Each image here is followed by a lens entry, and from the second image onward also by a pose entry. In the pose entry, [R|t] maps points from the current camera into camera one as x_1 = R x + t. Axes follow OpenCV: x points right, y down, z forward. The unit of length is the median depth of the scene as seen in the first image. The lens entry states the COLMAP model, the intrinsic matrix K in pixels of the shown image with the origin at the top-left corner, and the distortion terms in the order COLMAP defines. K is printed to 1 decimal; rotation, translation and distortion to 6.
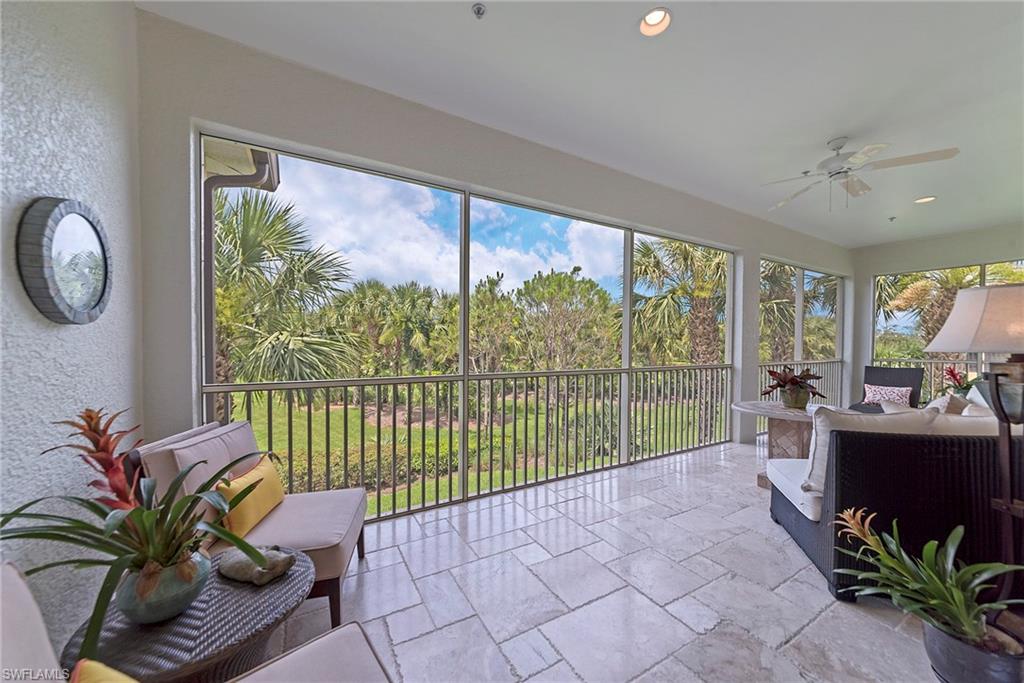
lens RADIAL K [[362.4, 0, 509.1], [0, 362.4, 347.9], [0, 0, 1]] dist [-0.010772, 0.002804]
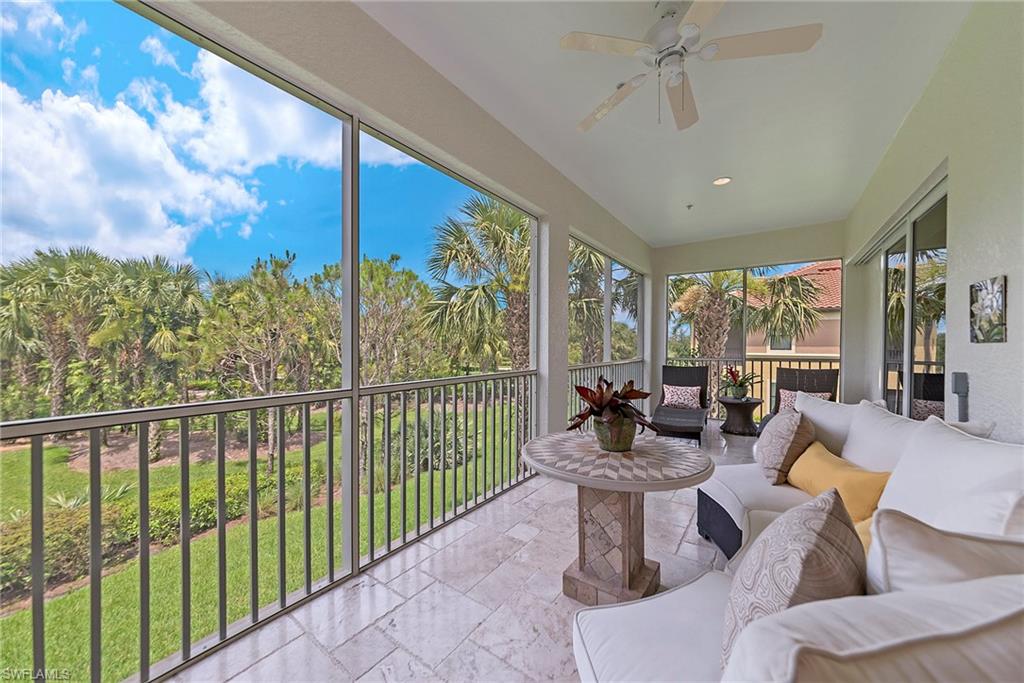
lens RADIAL K [[362.4, 0, 517.6], [0, 362.4, 342.9], [0, 0, 1]] dist [-0.010772, 0.002804]
pose [[0.900171, -0.001005, 0.435536, 0.140335], [0.008765, 0.999837, -0.015808, 0.000843], [-0.435449, 0.018047, 0.900033, 0.190968]]
